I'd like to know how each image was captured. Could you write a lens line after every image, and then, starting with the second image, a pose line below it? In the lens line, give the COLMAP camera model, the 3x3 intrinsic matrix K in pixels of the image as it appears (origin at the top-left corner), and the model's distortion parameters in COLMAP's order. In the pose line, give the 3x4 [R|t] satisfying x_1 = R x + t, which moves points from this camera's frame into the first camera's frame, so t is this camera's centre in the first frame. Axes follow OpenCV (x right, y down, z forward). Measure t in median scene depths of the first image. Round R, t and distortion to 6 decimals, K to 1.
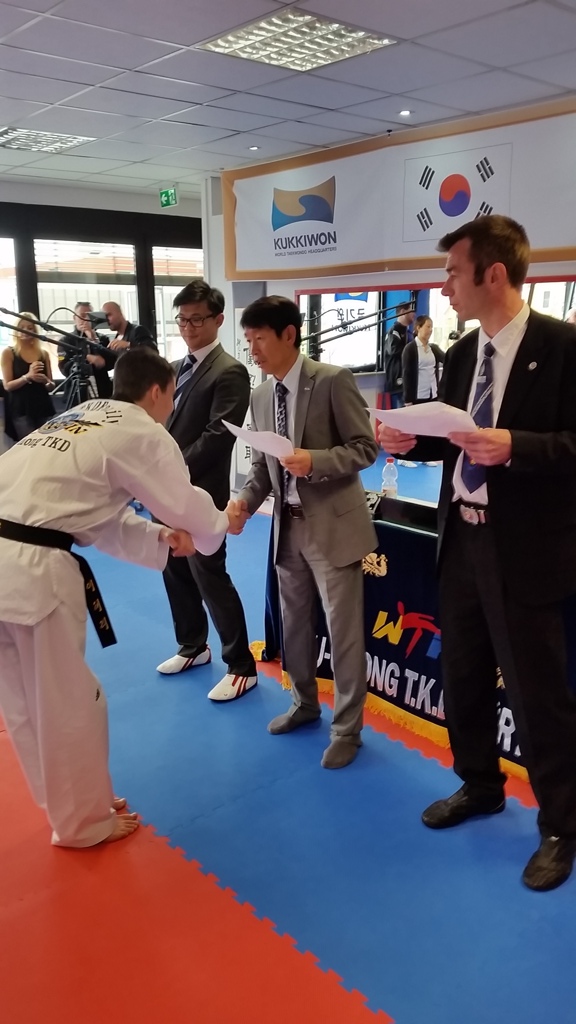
lens RADIAL K [[837.1, 0, 285.6], [0, 837.1, 551.1], [0, 0, 1]] dist [0.127390, -0.314396]
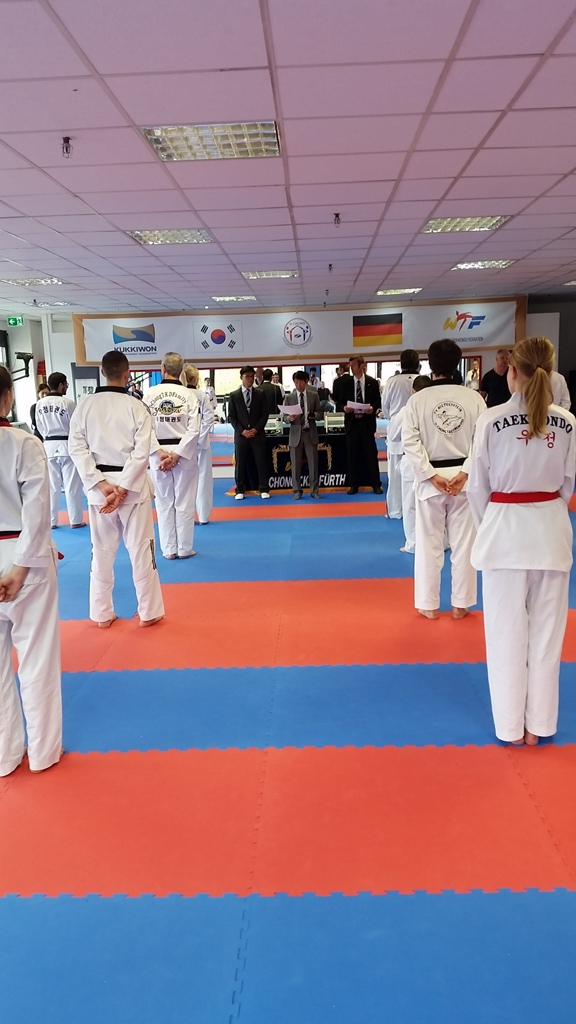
lens RADIAL K [[834.5, 0, 287.3], [0, 834.5, 518.8], [0, 0, 1]] dist [0.187123, -0.431906]
pose [[0.675895, -0.133120, 0.724876, -1.700939], [0.220487, 0.975029, -0.026530, 0.268194], [-0.703243, 0.177757, 0.688369, -0.907334]]
